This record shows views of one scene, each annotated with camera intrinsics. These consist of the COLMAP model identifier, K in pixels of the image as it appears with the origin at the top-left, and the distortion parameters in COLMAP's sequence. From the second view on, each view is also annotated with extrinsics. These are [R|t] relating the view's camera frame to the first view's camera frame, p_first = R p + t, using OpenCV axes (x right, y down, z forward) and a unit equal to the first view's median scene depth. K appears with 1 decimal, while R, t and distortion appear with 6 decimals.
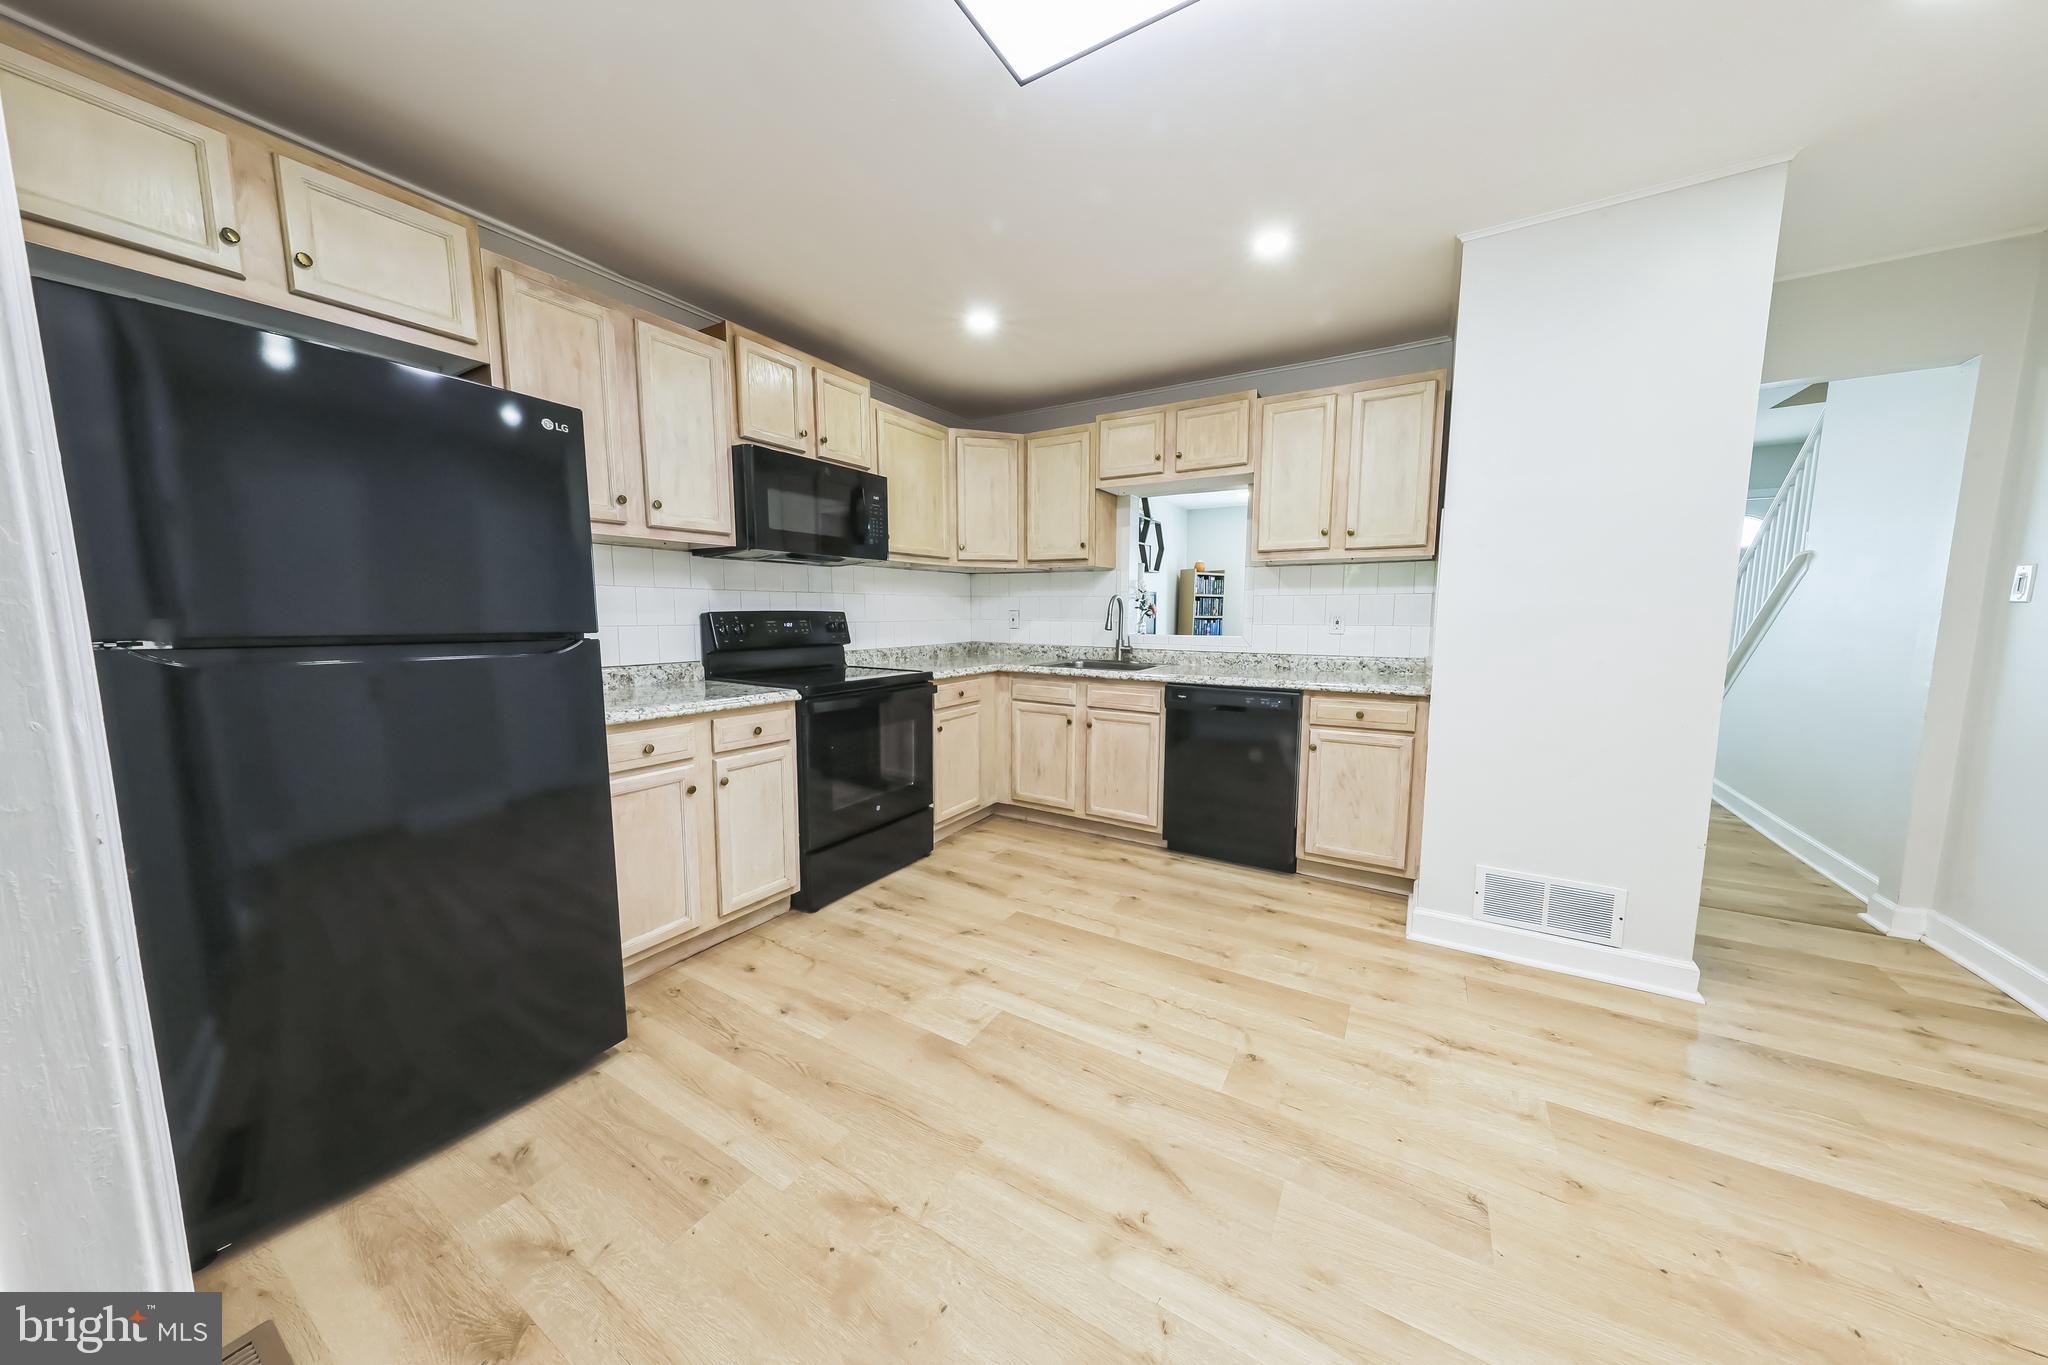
lens RADIAL K [[644.2, 0, 1024.5], [0, 644.2, 682.3], [0, 0, 1]] dist [0.003623, -0.000633]
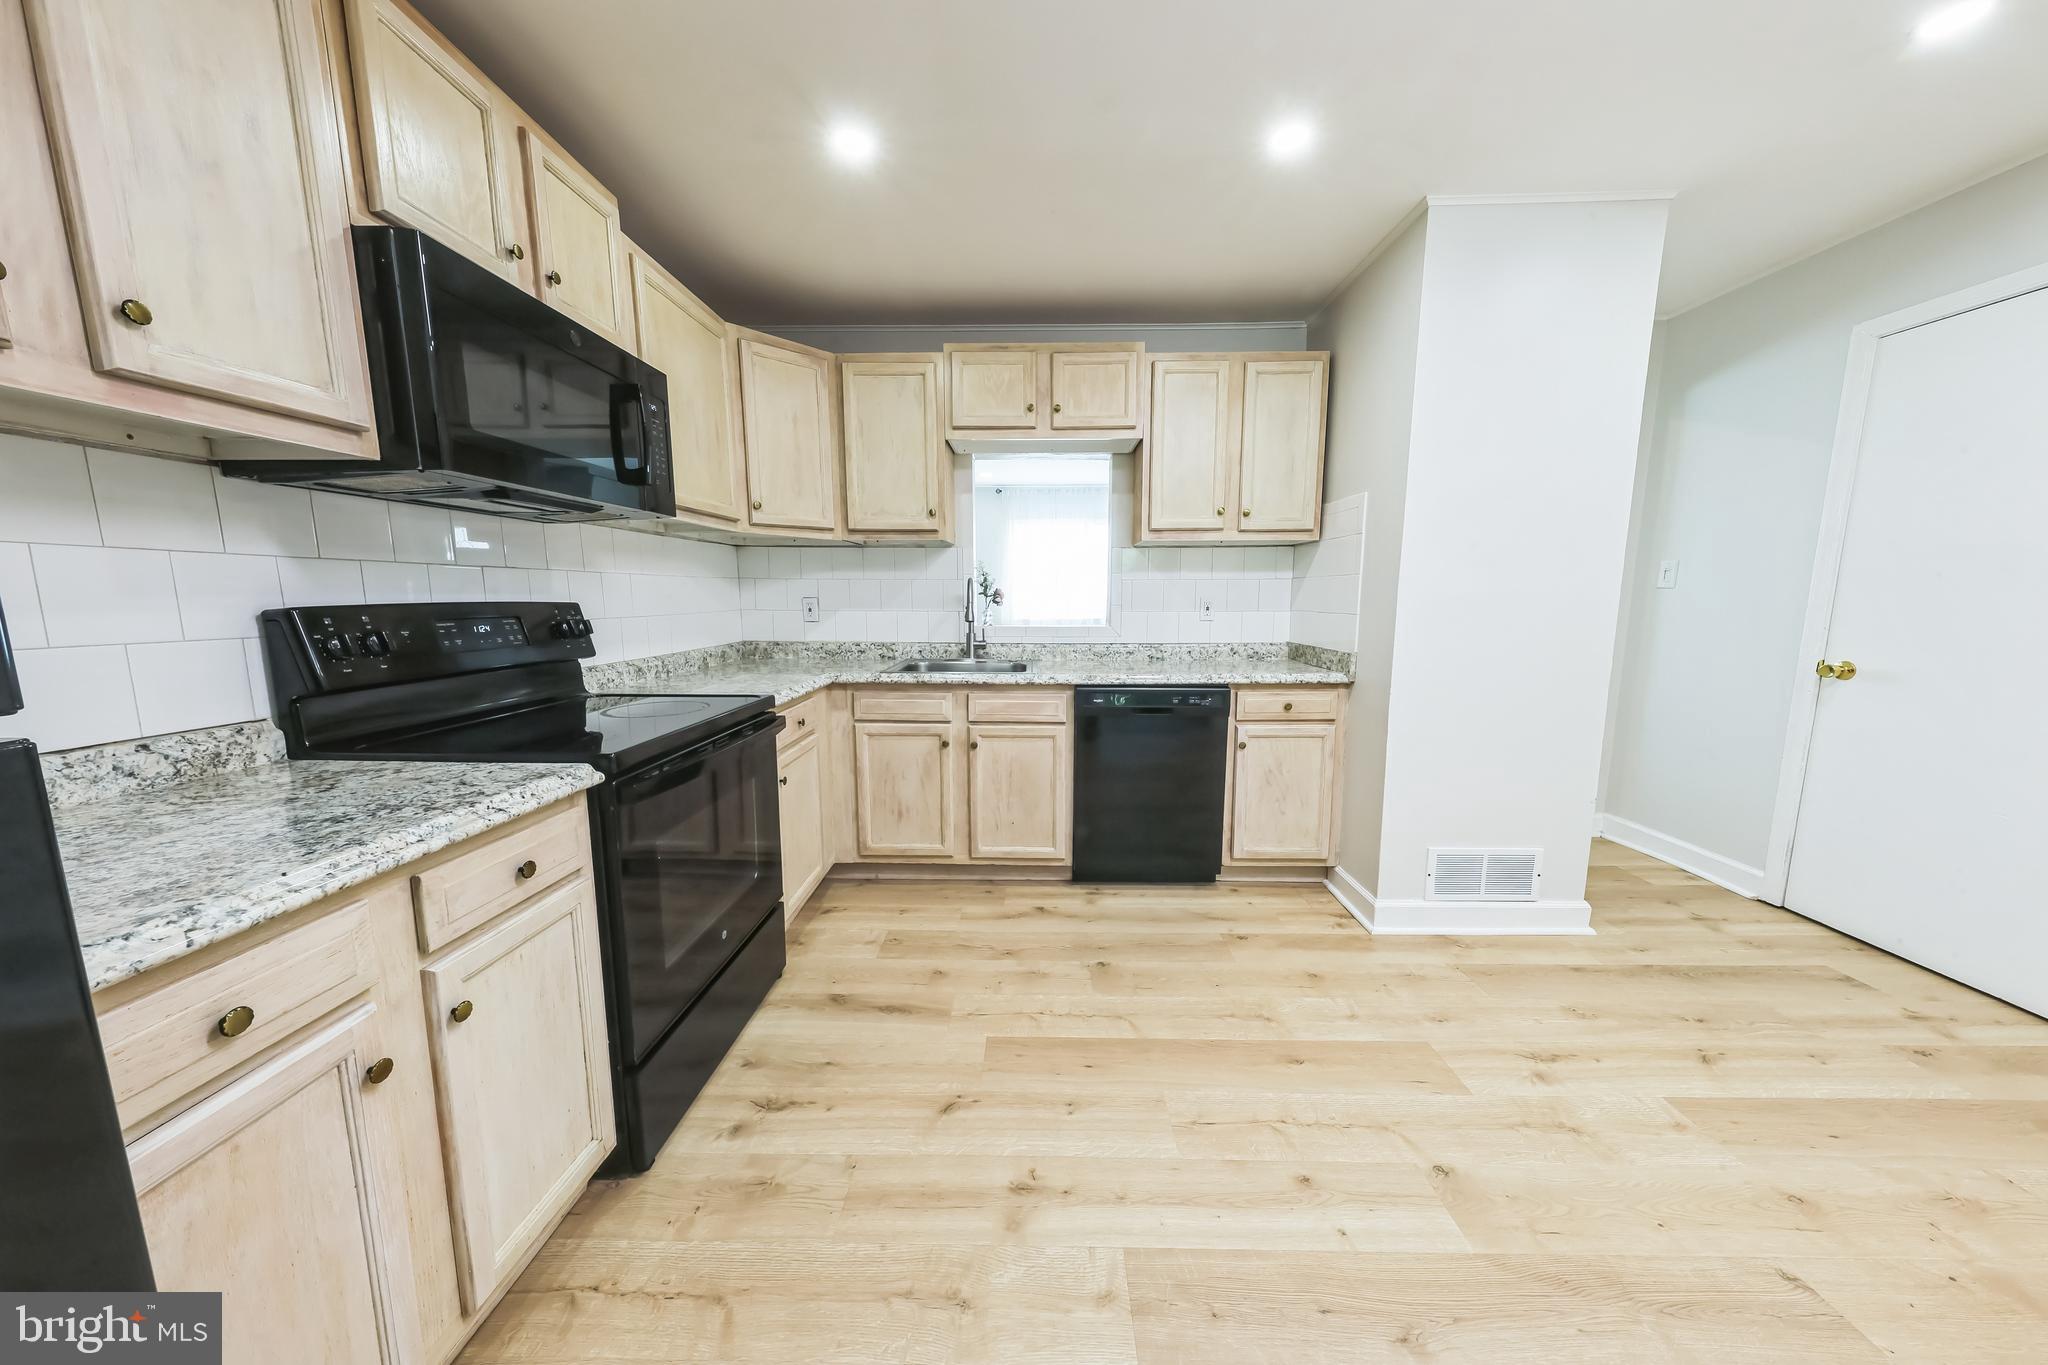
lens RADIAL K [[644.2, 0, 1027.1], [0, 644.2, 682.1], [0, 0, 1]] dist [0.003623, -0.000633]
pose [[0.868082, -0.071418, 0.491256, -0.271573], [0.059956, 0.997437, 0.039058, -0.044742], [-0.492786, -0.004452, 0.870139, 0.363212]]
